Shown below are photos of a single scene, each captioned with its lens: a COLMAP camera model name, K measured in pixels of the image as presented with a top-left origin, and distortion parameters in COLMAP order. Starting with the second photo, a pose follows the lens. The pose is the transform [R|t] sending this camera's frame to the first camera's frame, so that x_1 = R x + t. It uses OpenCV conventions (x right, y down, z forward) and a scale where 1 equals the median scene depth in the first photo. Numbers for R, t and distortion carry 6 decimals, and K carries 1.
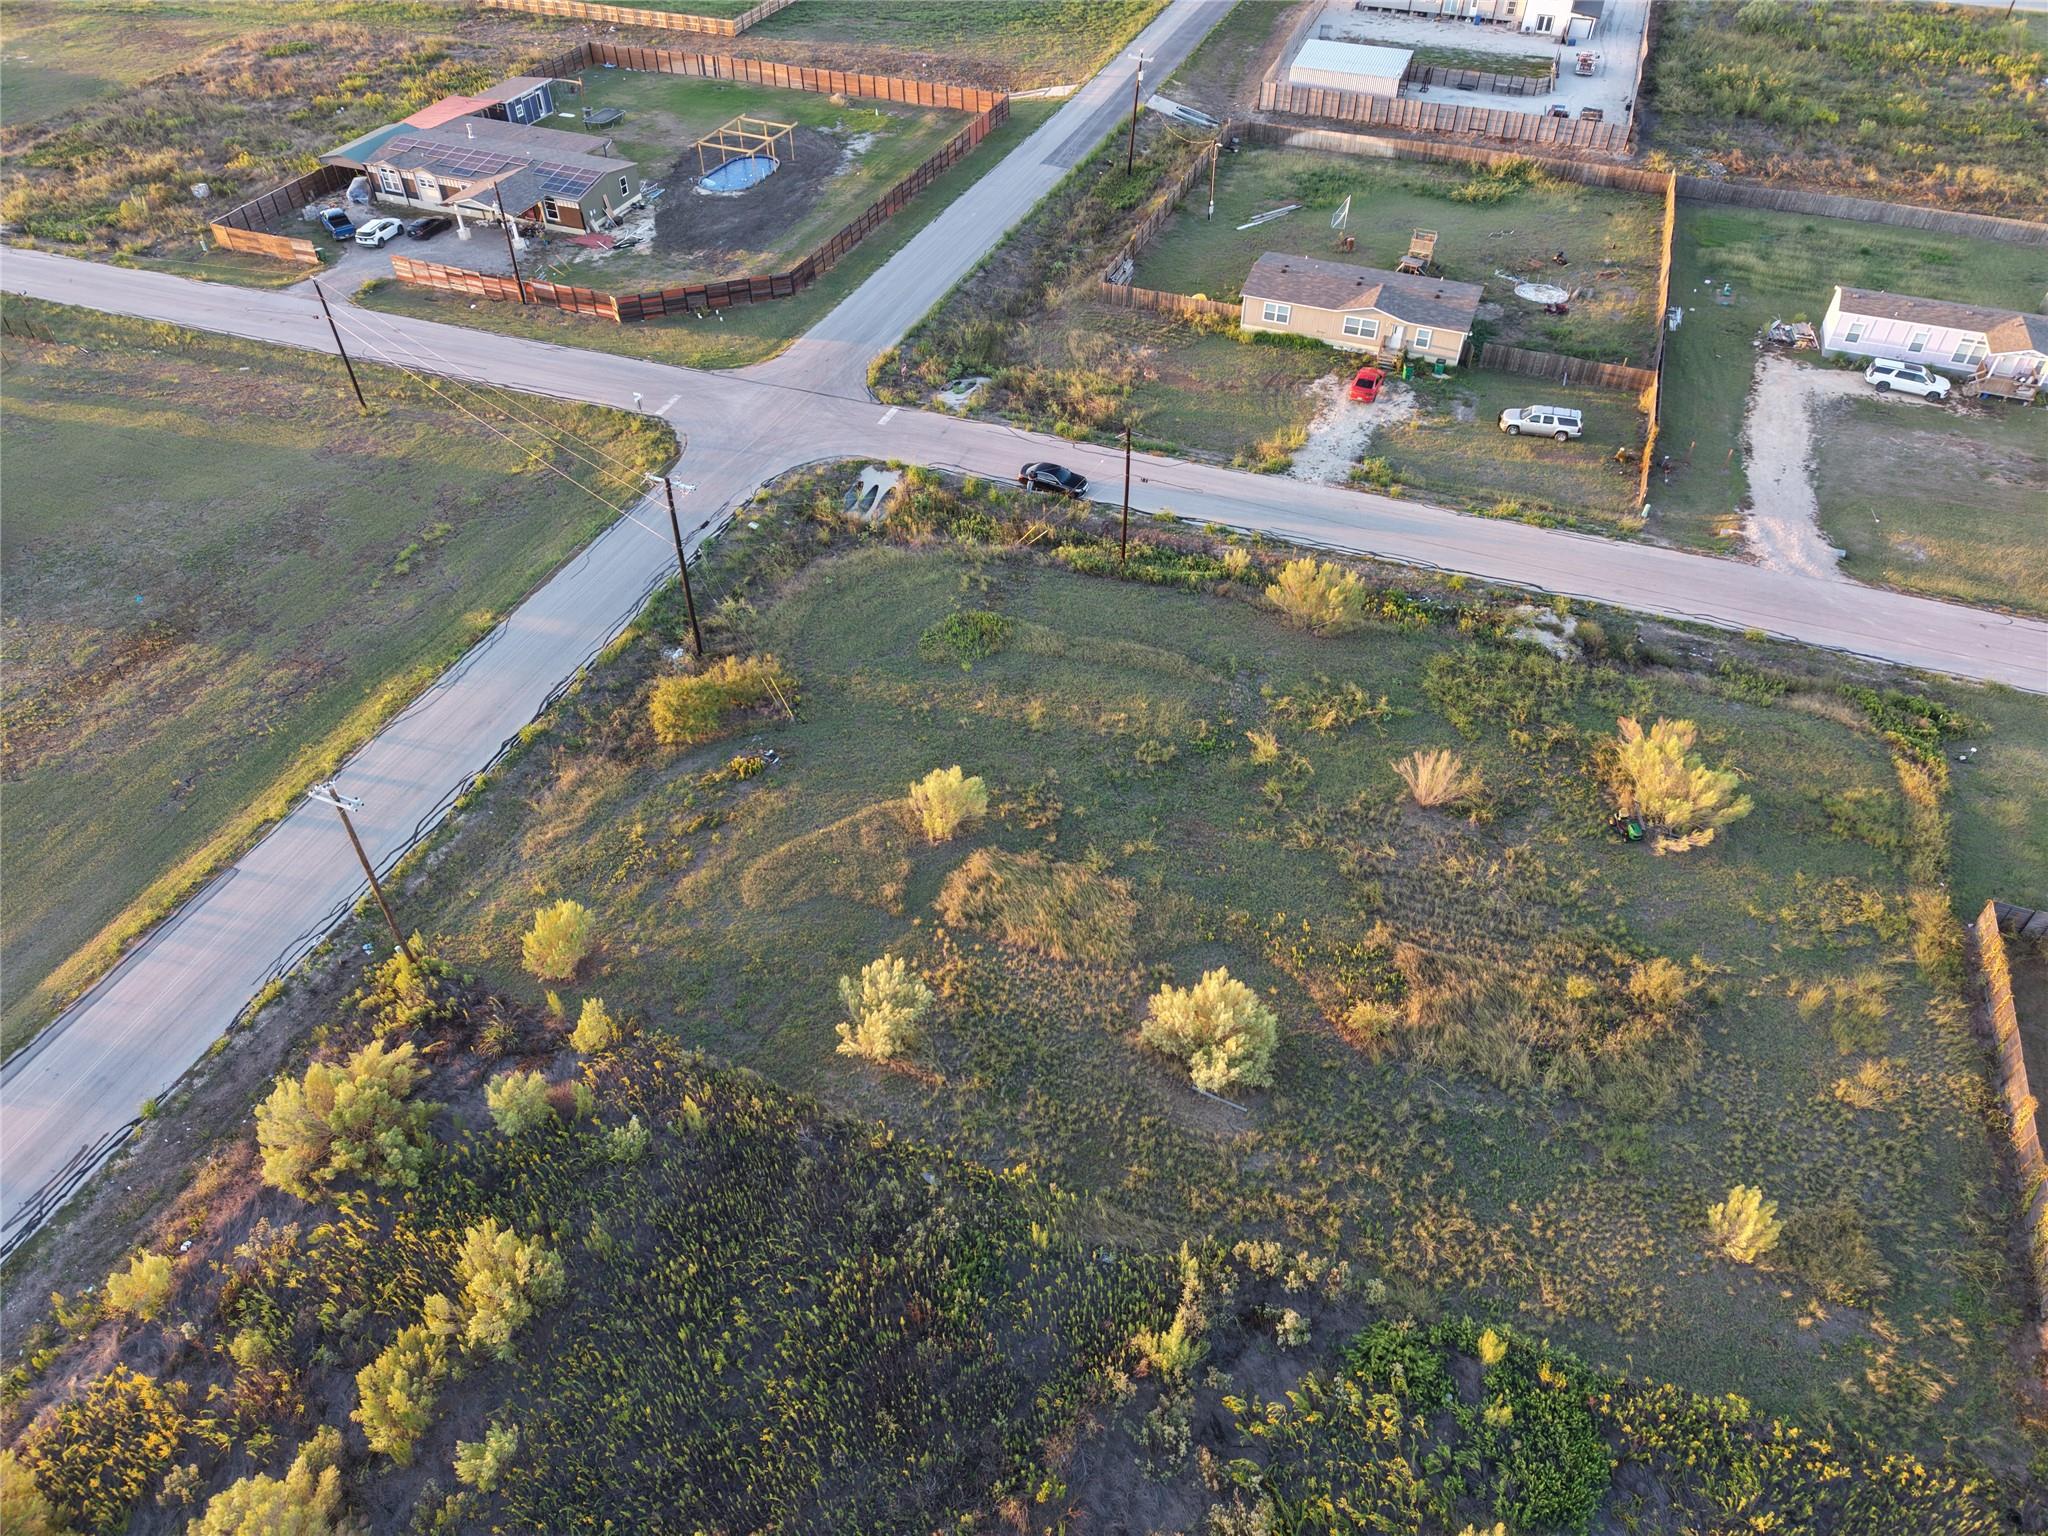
lens RADIAL K [[1365.9, 0, 1027.6], [0, 1365.9, 768.1], [0, 0, 1]] dist [0.026942, -0.023342]
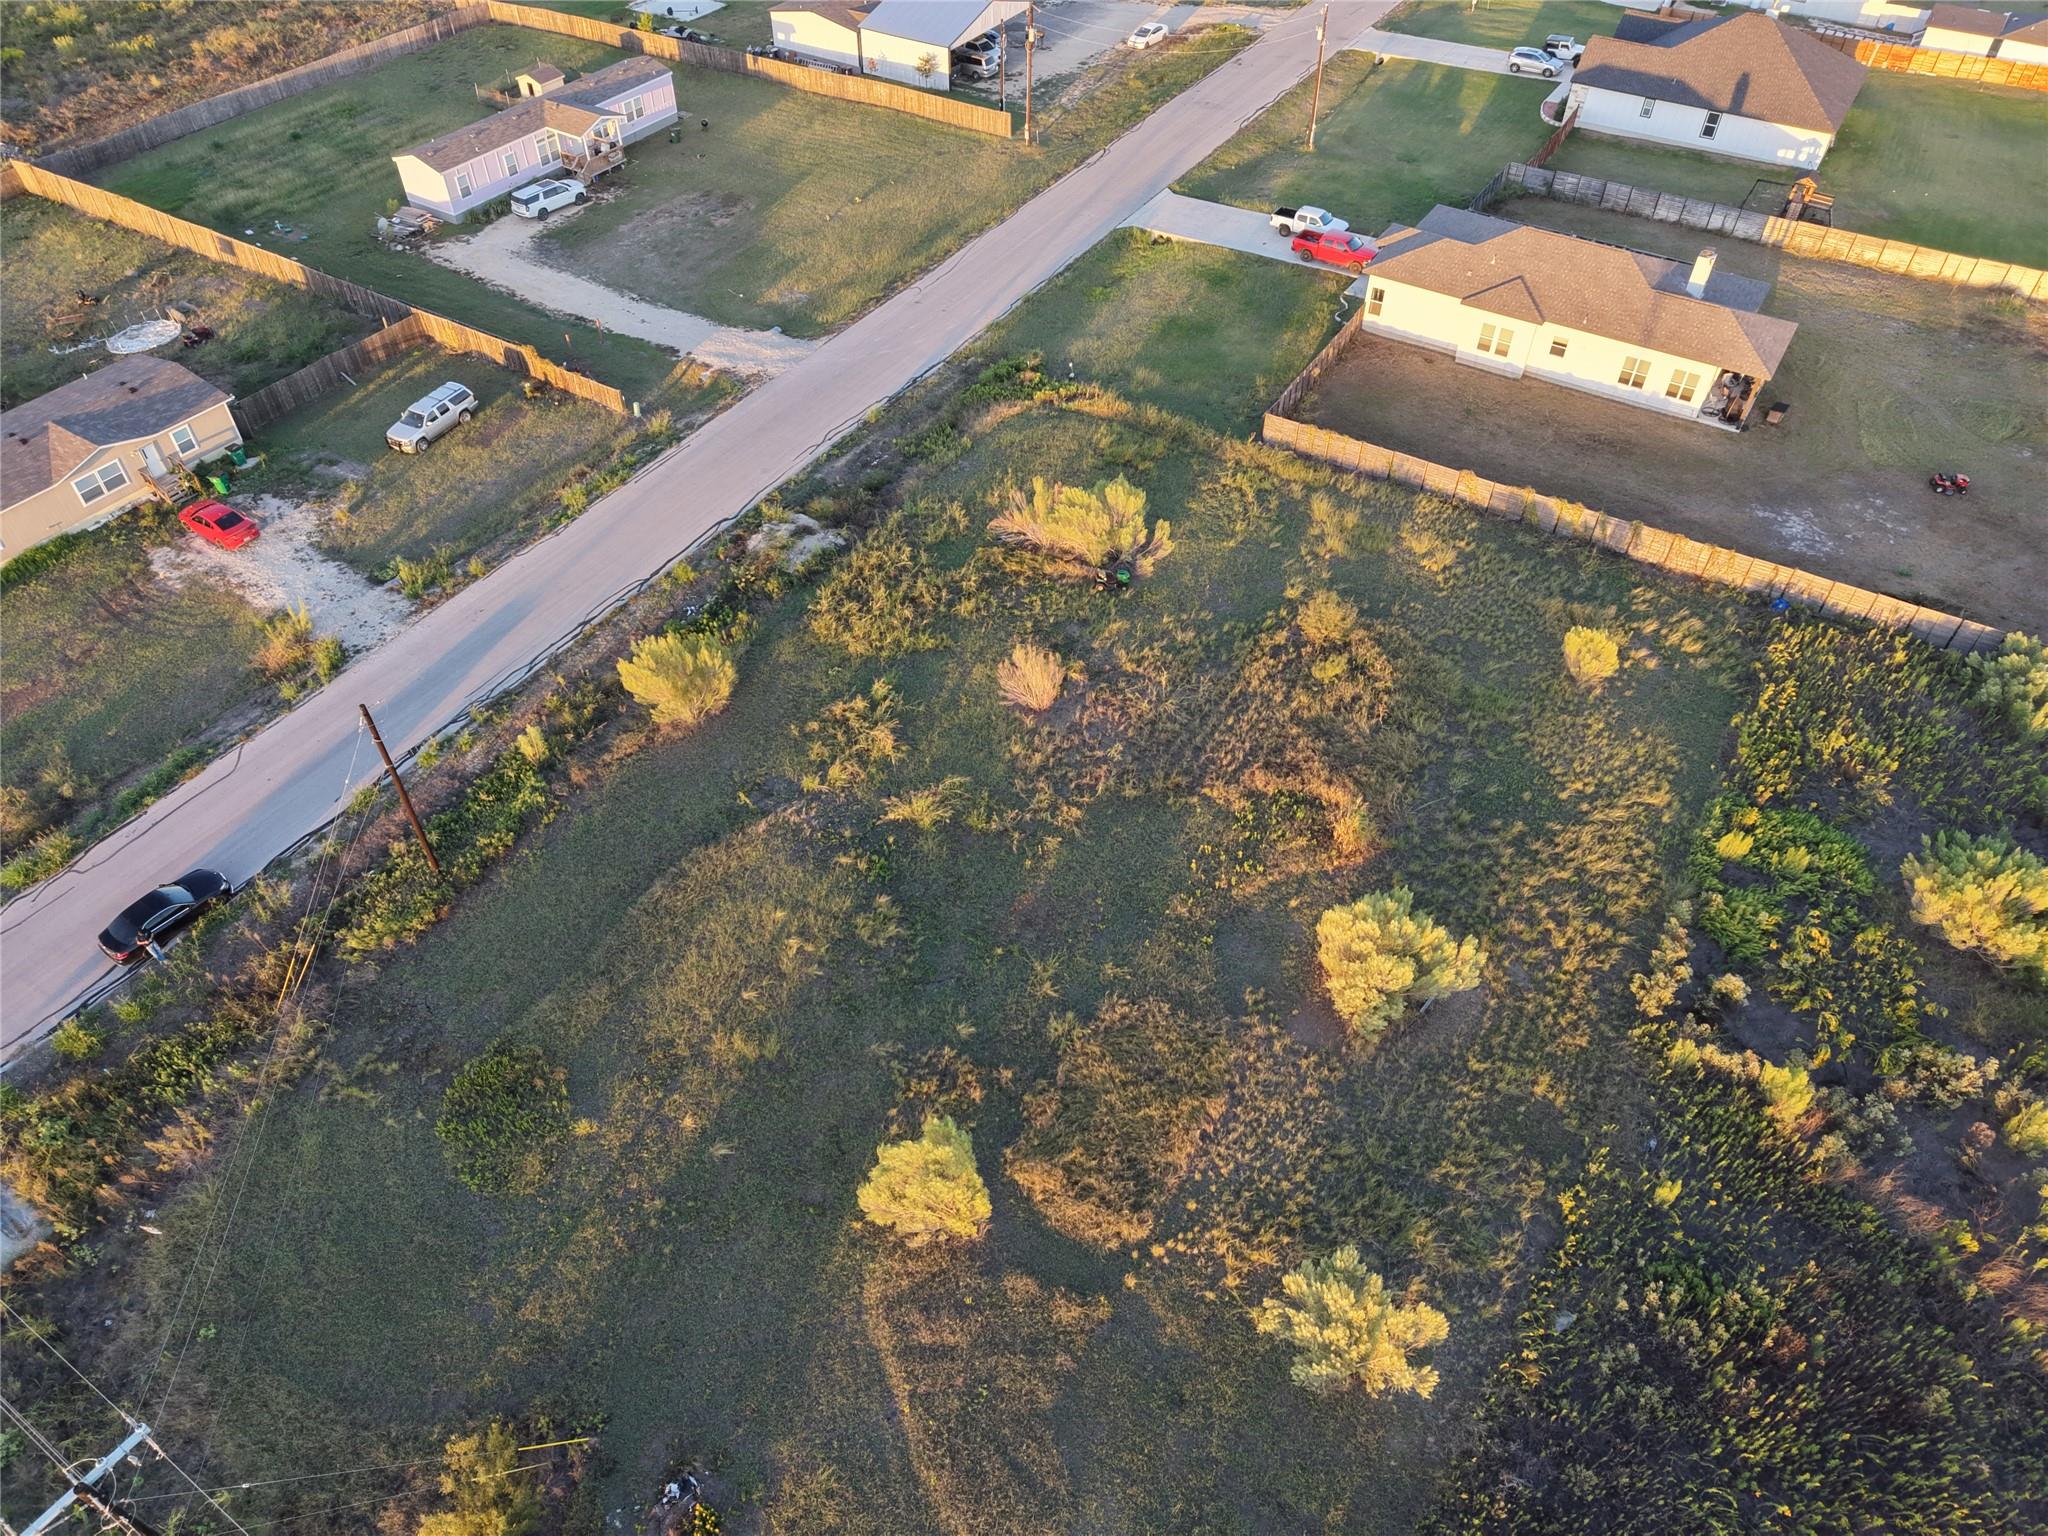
lens RADIAL K [[1365.9, 0, 1025.3], [0, 1365.9, 765.6], [0, 0, 1]] dist [0.026942, -0.023342]
pose [[0.200395, -0.703811, 0.681536, -0.260000], [0.671328, 0.605306, 0.427696, -0.254584], [-0.713555, 0.371826, 0.593788, 0.373865]]
